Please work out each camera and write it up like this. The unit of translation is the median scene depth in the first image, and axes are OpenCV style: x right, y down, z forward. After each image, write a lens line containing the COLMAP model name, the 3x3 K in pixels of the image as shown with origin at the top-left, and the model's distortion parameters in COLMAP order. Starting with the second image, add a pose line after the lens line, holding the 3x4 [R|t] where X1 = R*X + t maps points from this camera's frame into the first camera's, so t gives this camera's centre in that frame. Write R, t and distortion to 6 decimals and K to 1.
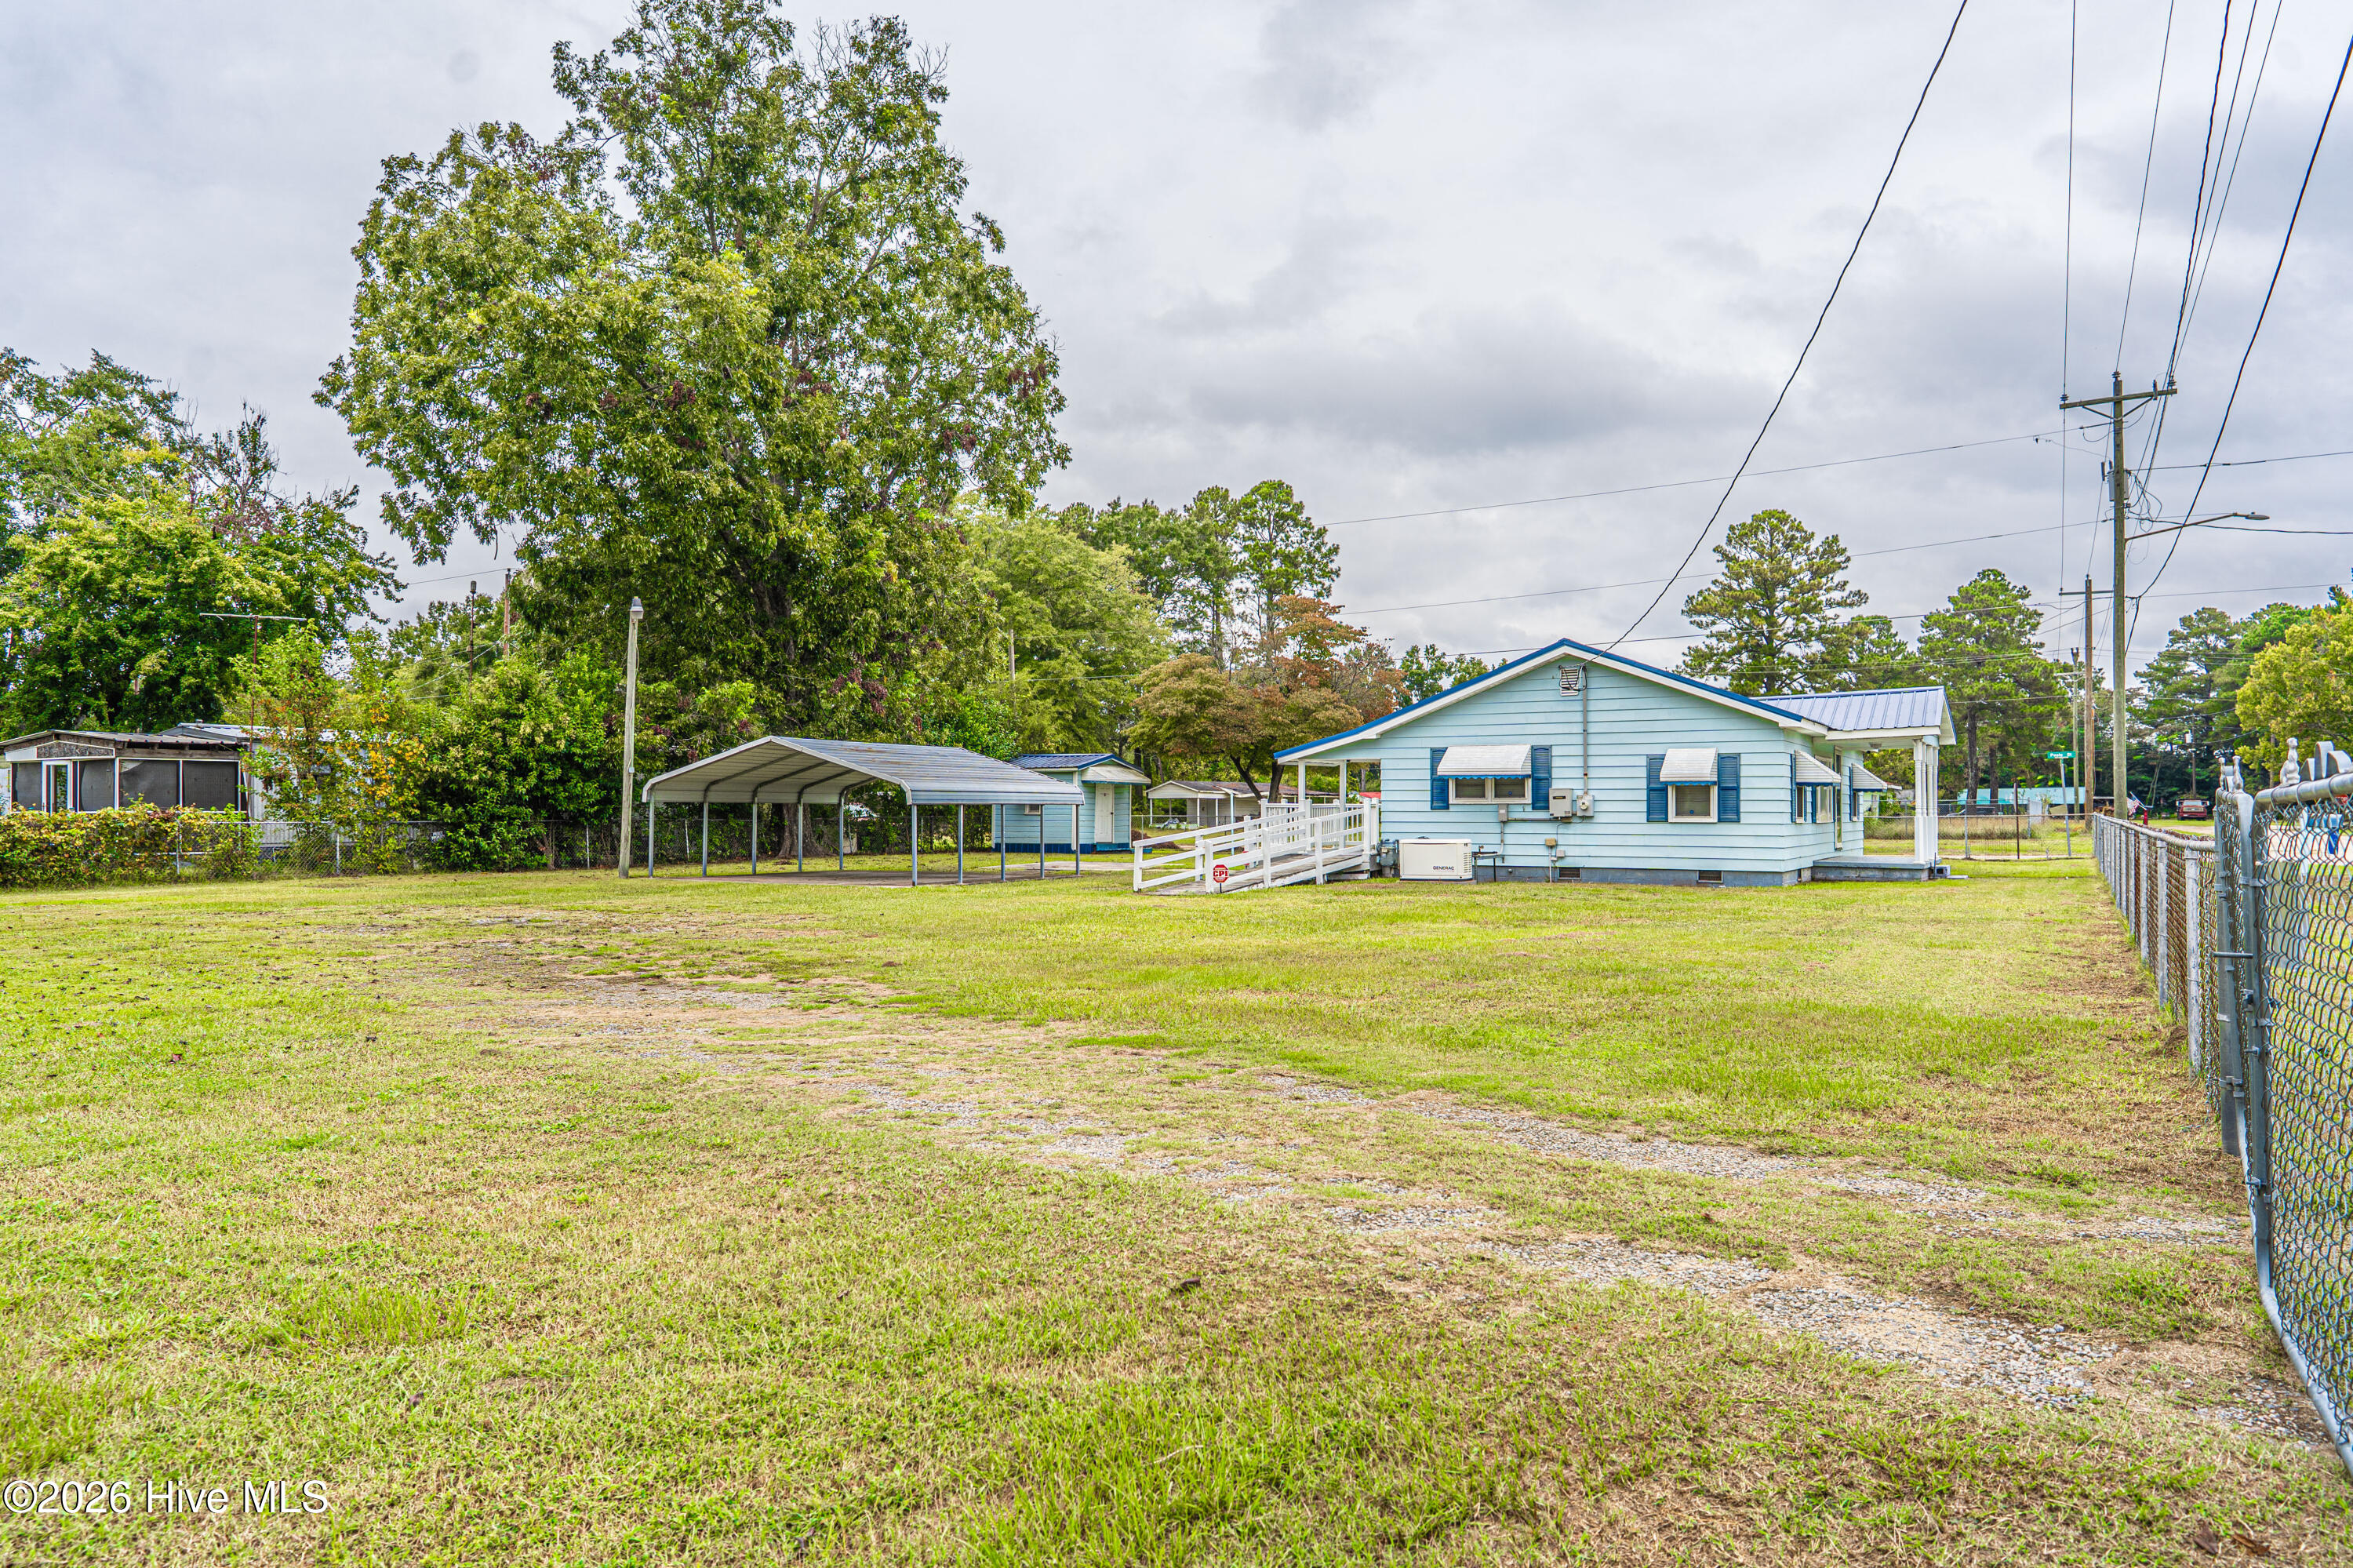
lens RADIAL K [[1558.1, 0, 1153.2], [0, 1558.1, 797.9], [0, 0, 1]] dist [0.002435, 0.002264]
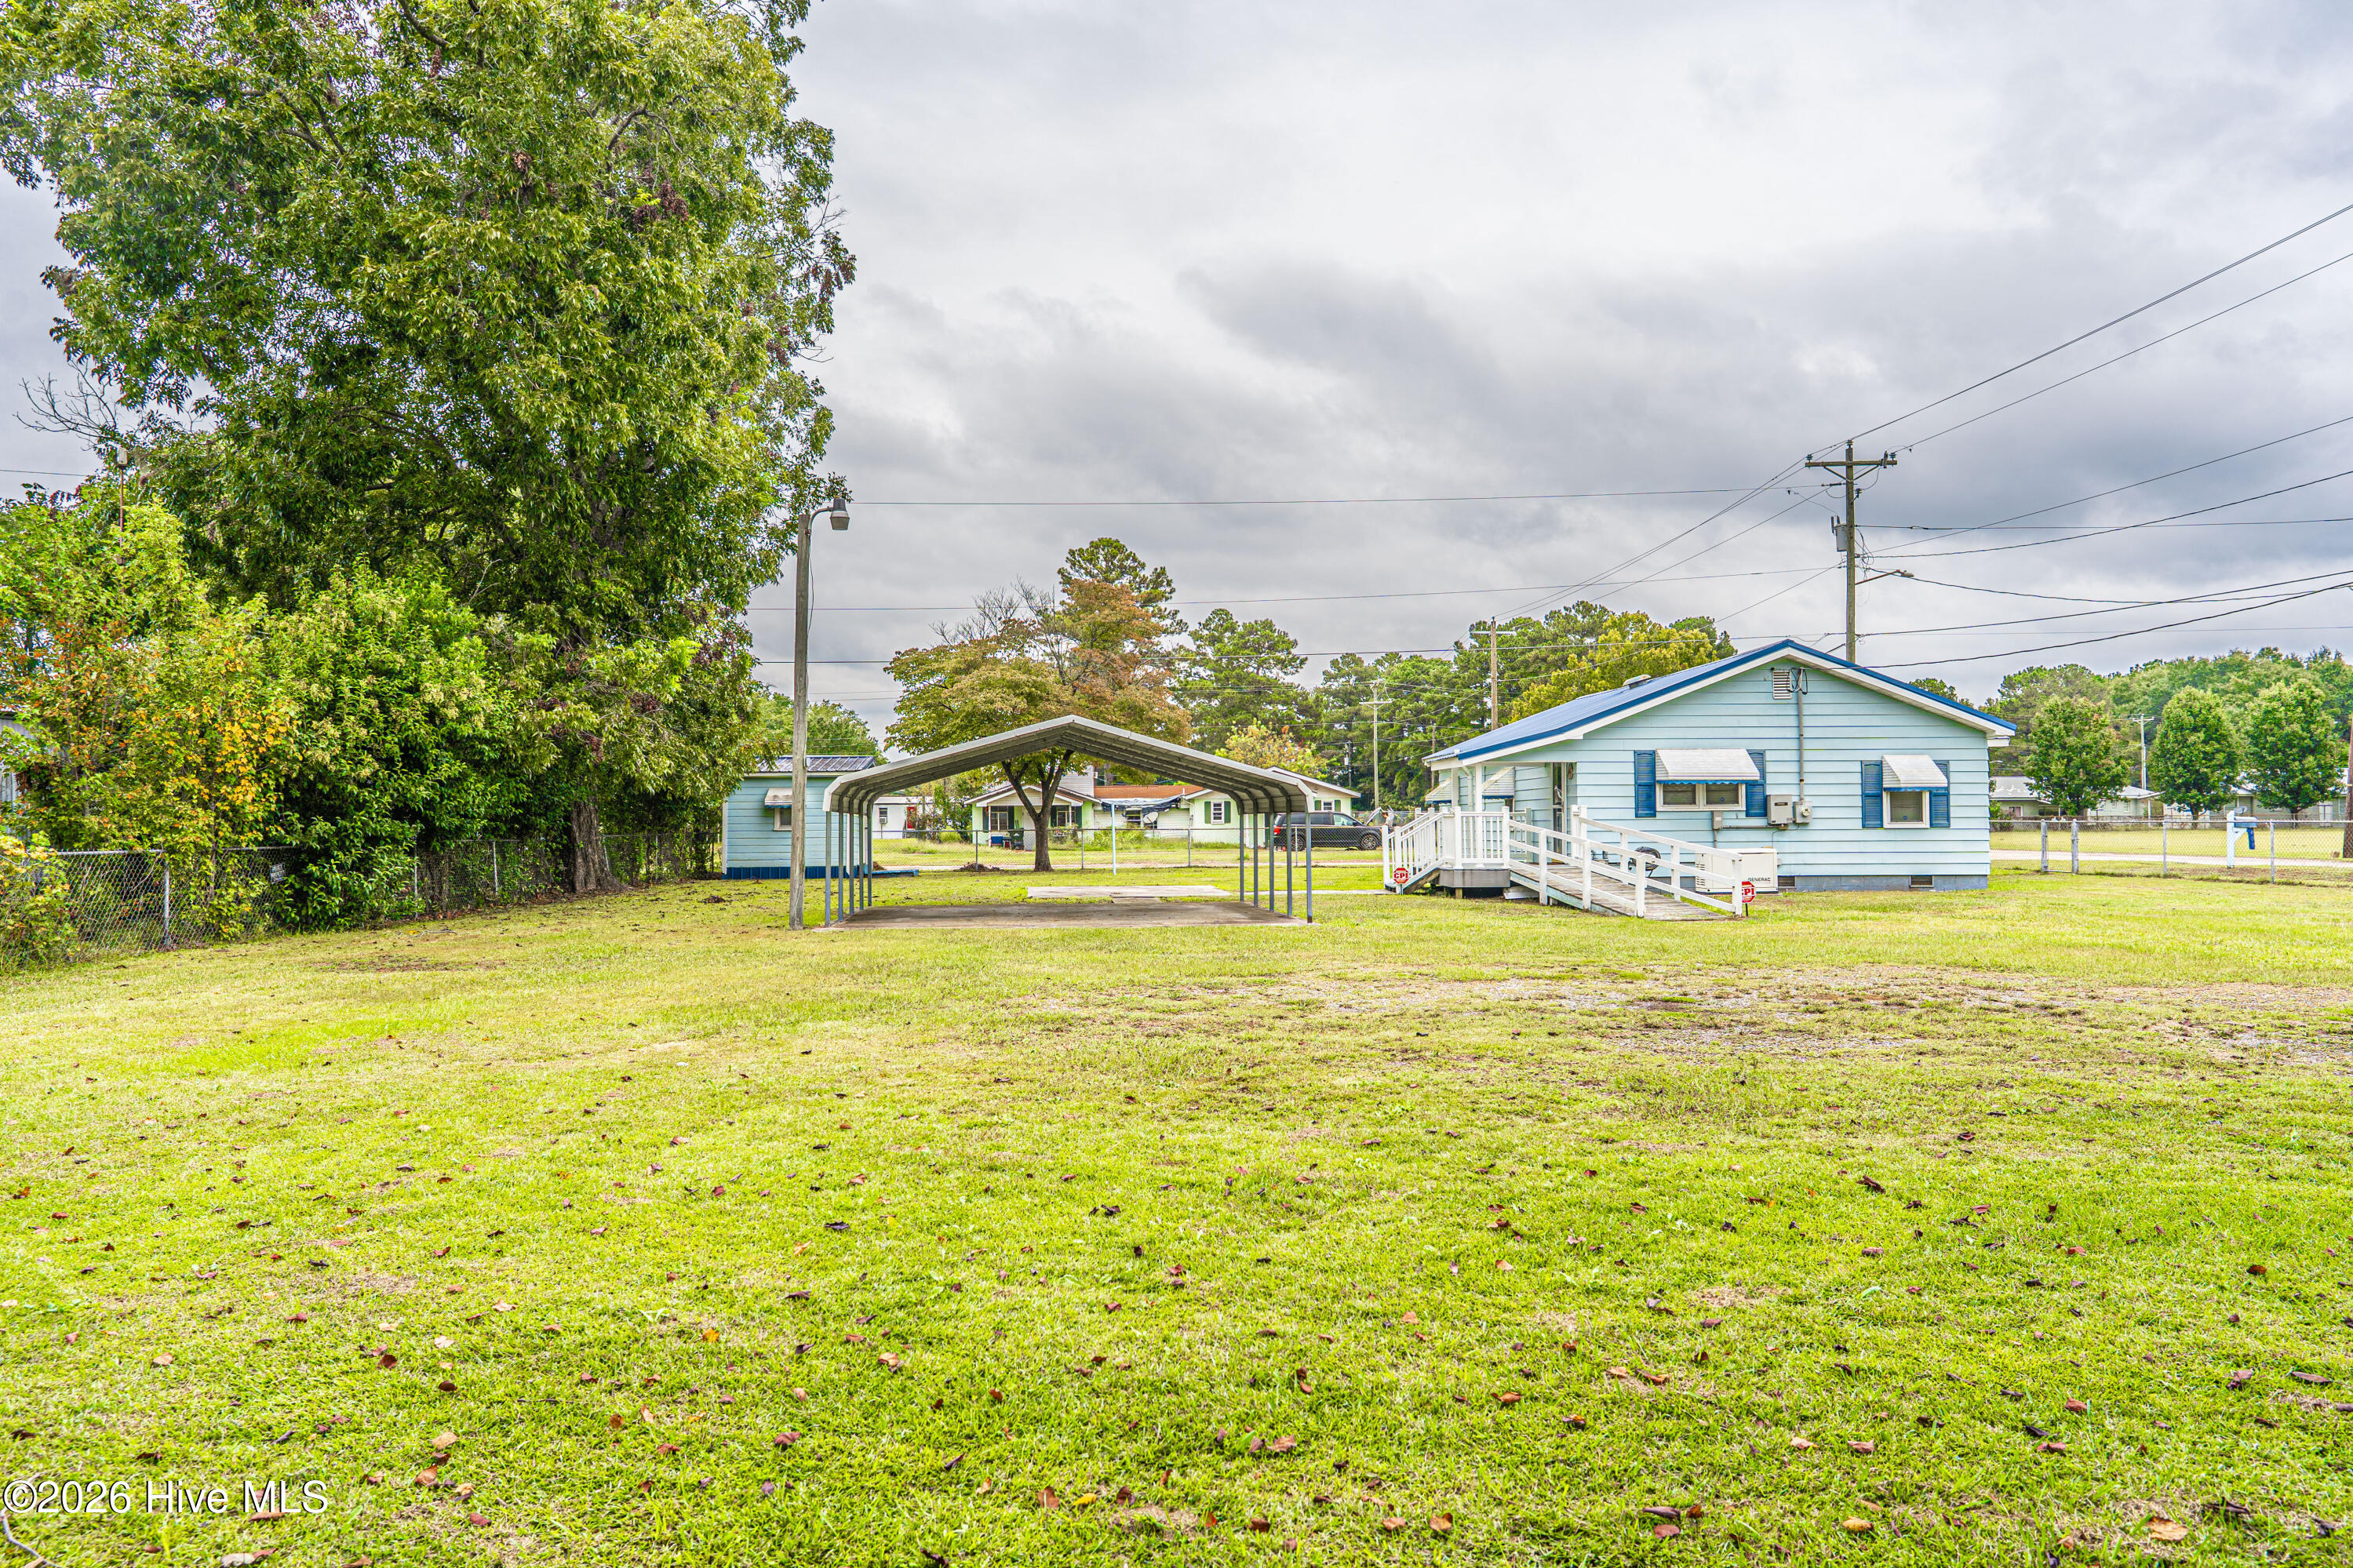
lens RADIAL K [[1557.9, 0, 1153.2], [0, 1557.9, 797.9], [0, 0, 1]] dist [0.002435, 0.002264]
pose [[0.846058, 0.001831, 0.533088, -0.566103], [0.003618, 0.999951, -0.009176, 0.003409], [-0.533078, 0.009693, 0.846010, 0.377986]]
